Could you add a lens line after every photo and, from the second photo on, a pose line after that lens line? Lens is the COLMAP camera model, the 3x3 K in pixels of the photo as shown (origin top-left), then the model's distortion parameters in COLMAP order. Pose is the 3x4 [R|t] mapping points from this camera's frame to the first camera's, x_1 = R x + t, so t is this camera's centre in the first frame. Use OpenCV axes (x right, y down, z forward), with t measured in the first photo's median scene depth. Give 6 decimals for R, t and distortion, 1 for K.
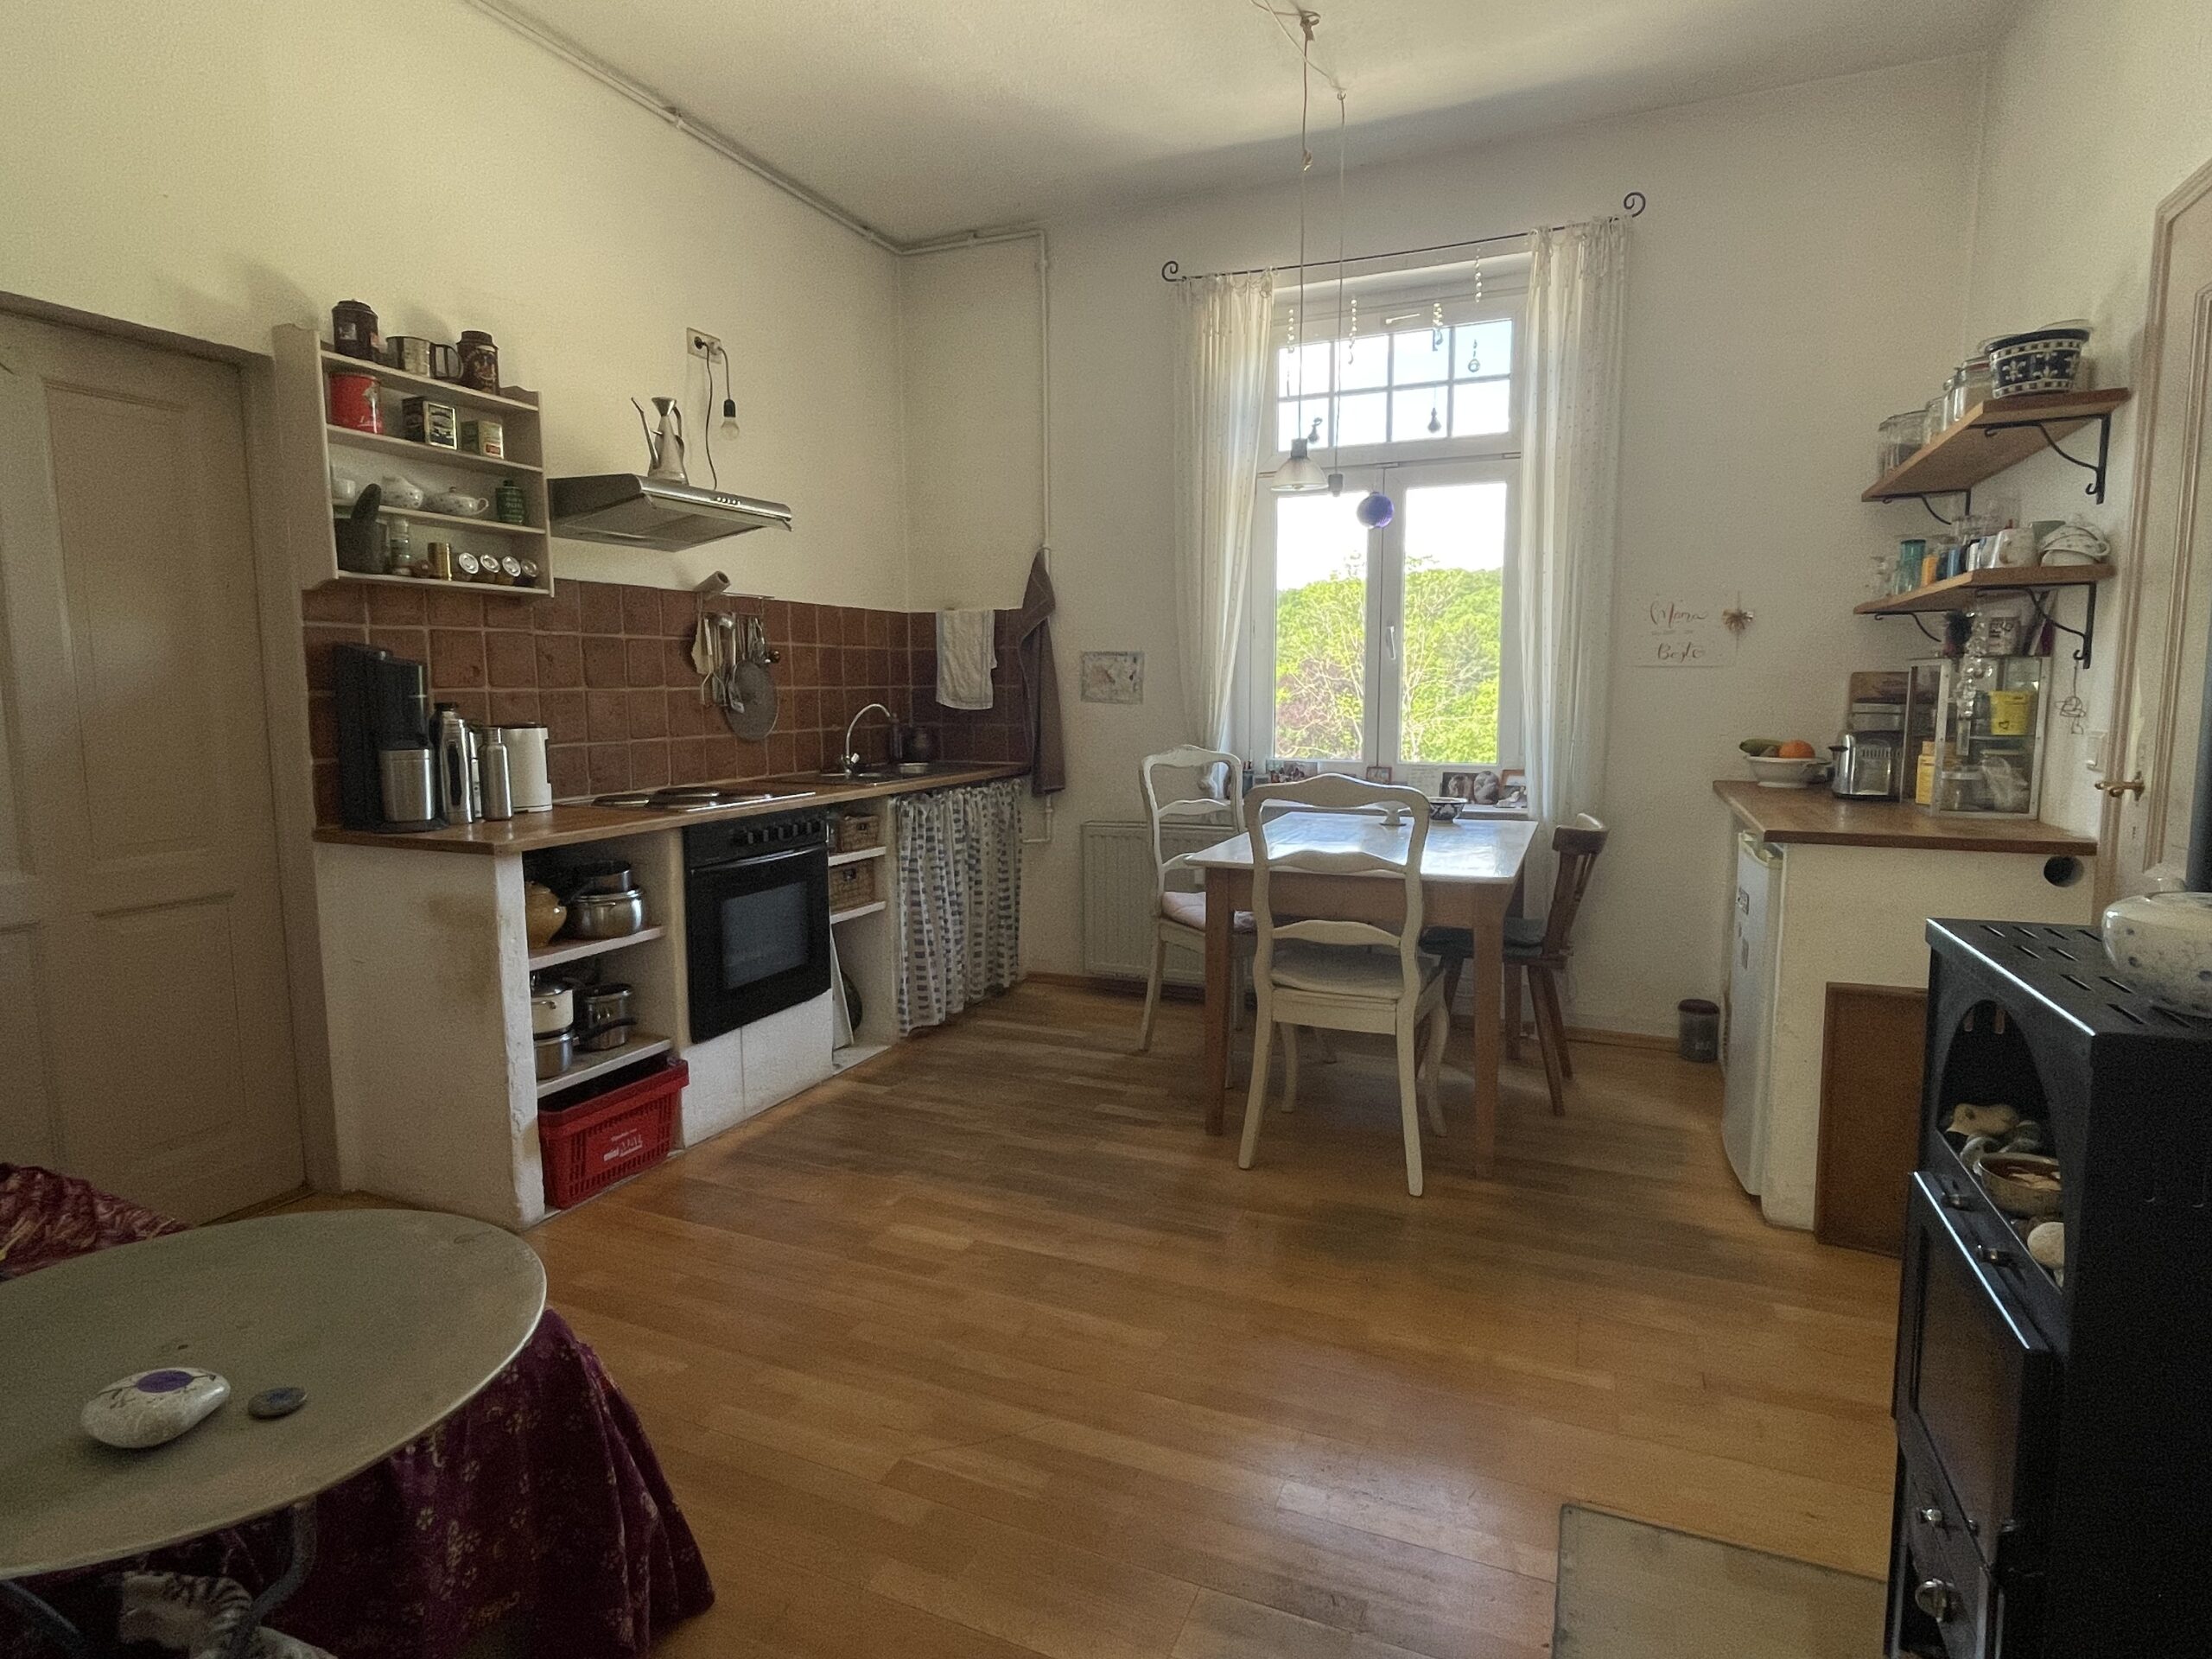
lens RADIAL K [[1176.3, 0, 1106.0], [0, 1176.3, 829.5], [0, 0, 1]] dist [0.000962, 0.000114]
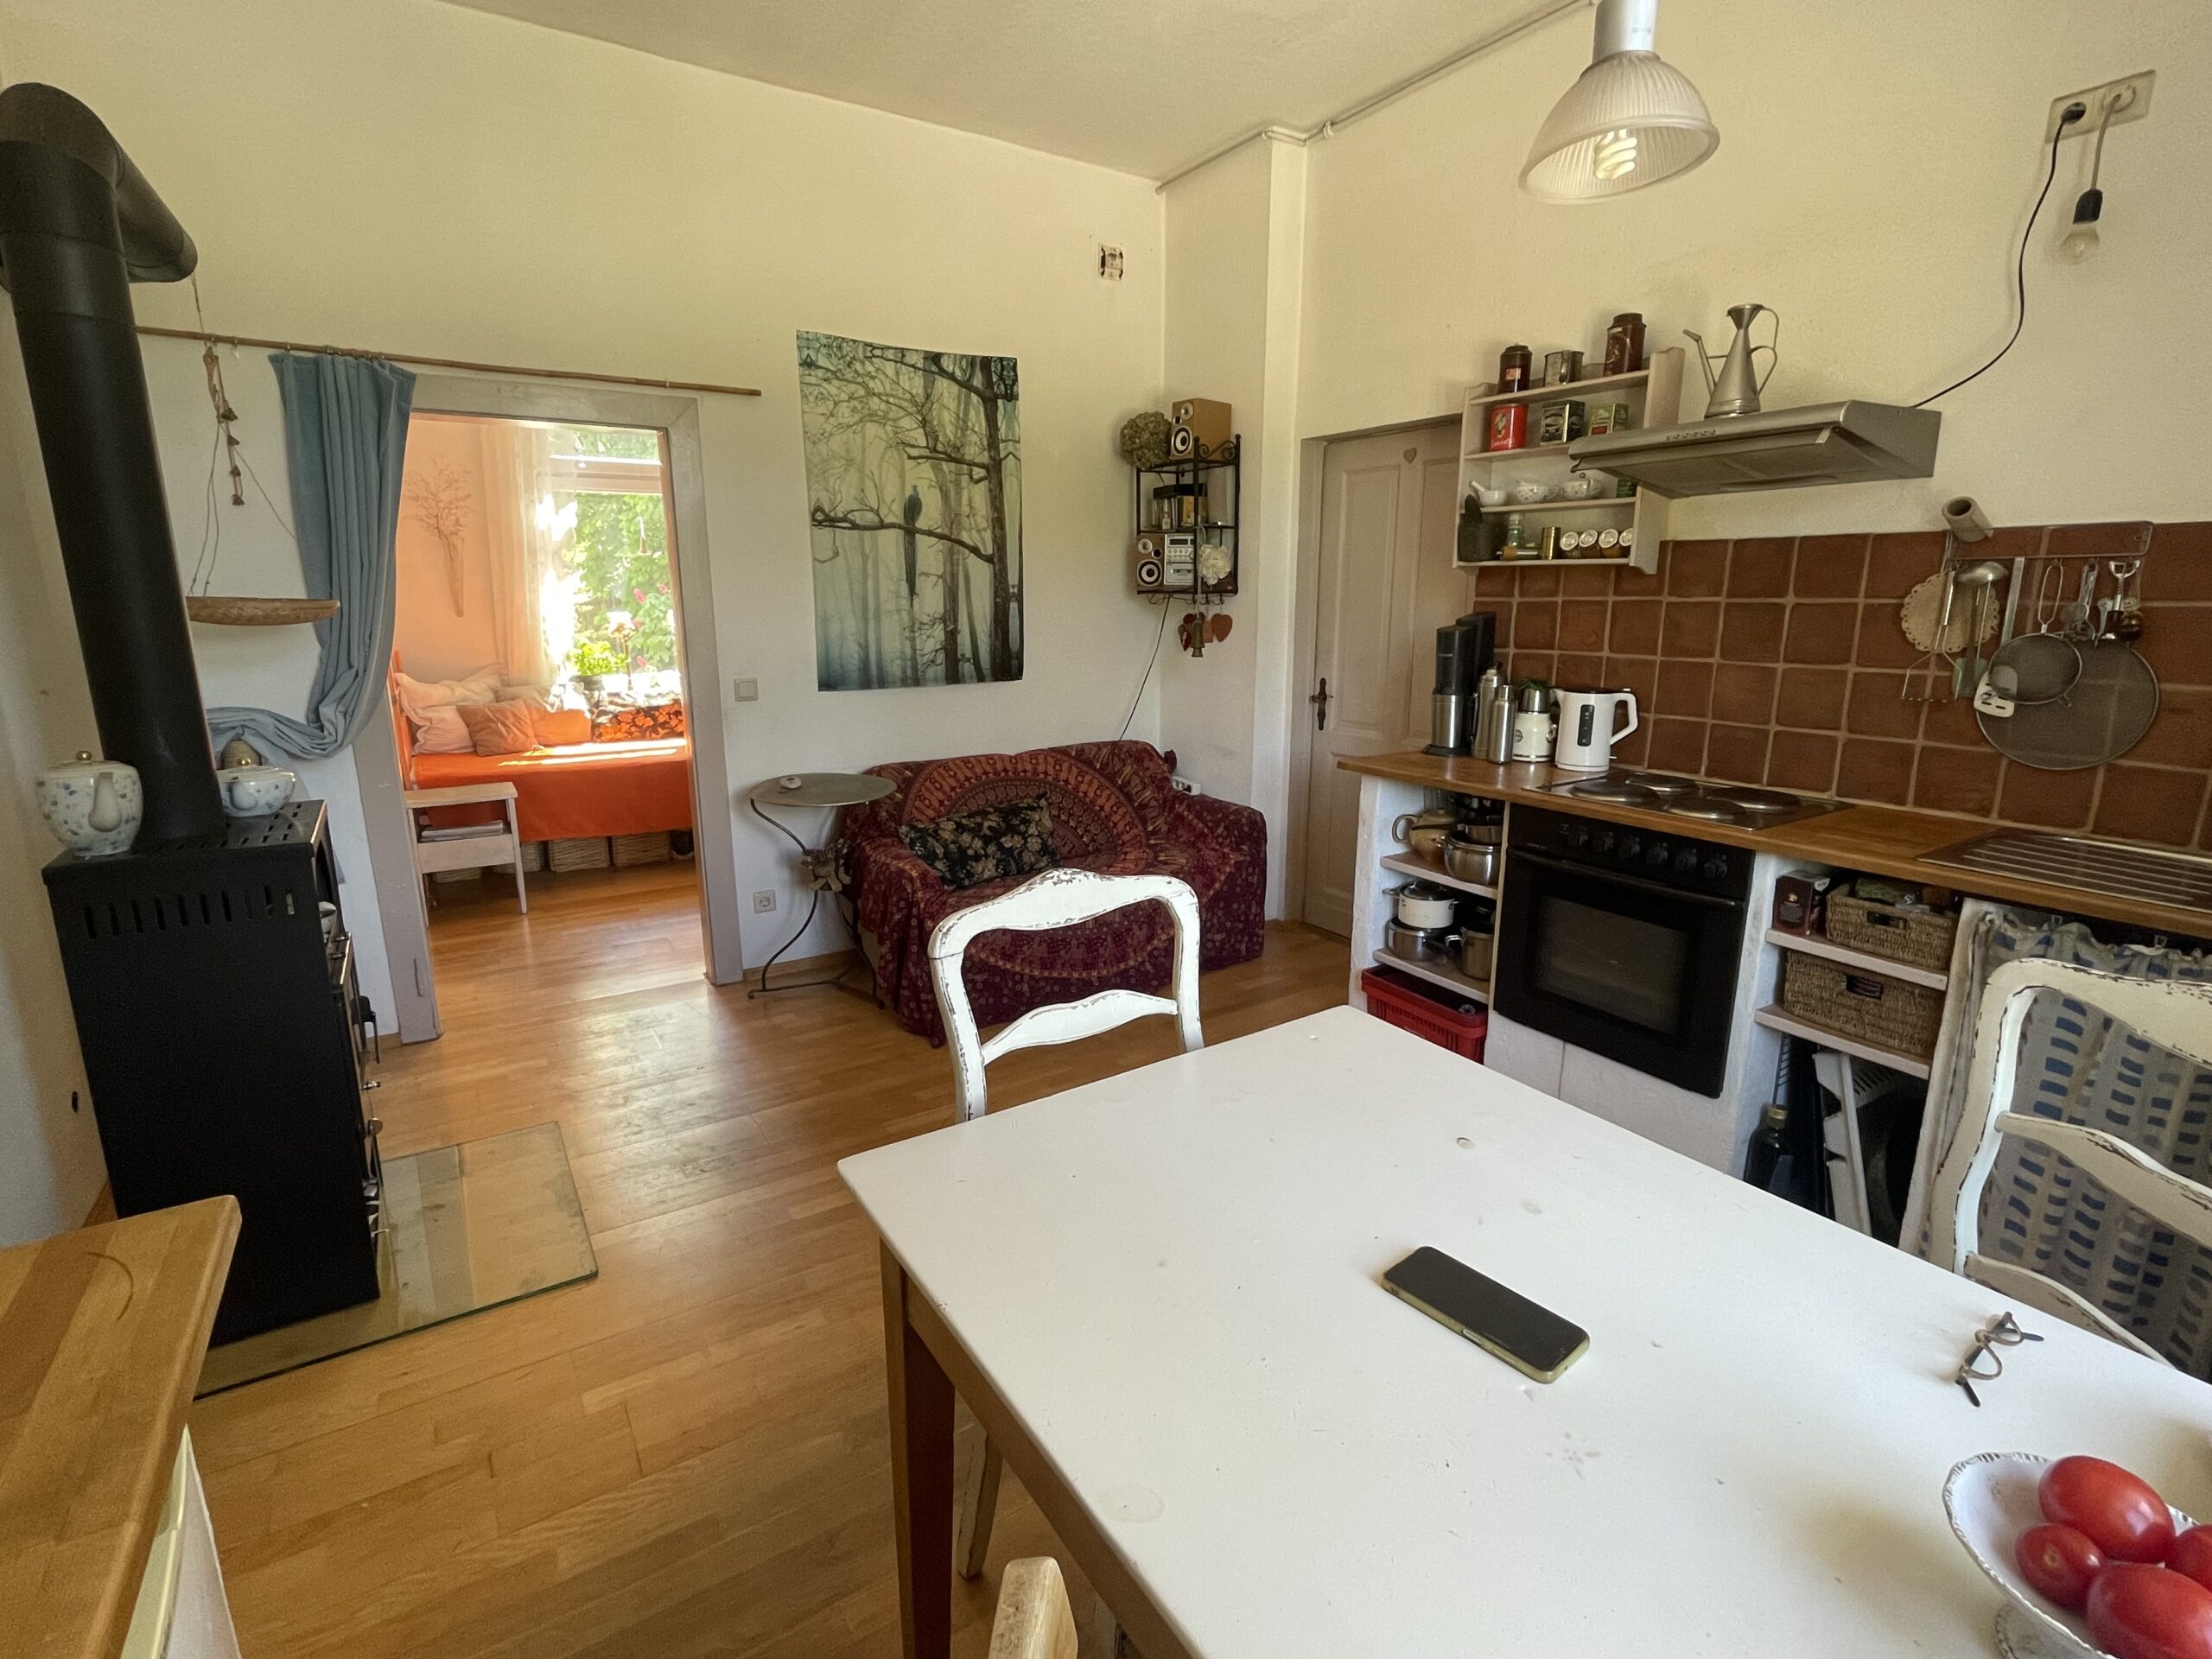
lens RADIAL K [[1070.6, 0, 1106.0], [0, 1070.6, 829.5], [0, 0, 1]] dist [-0.001154, -0.000361]
pose [[-0.573735, 0.185440, -0.797772, 0.575770], [-0.095207, 0.952329, 0.289836, -0.212014], [0.813488, 0.242242, -0.528730, 1.216044]]
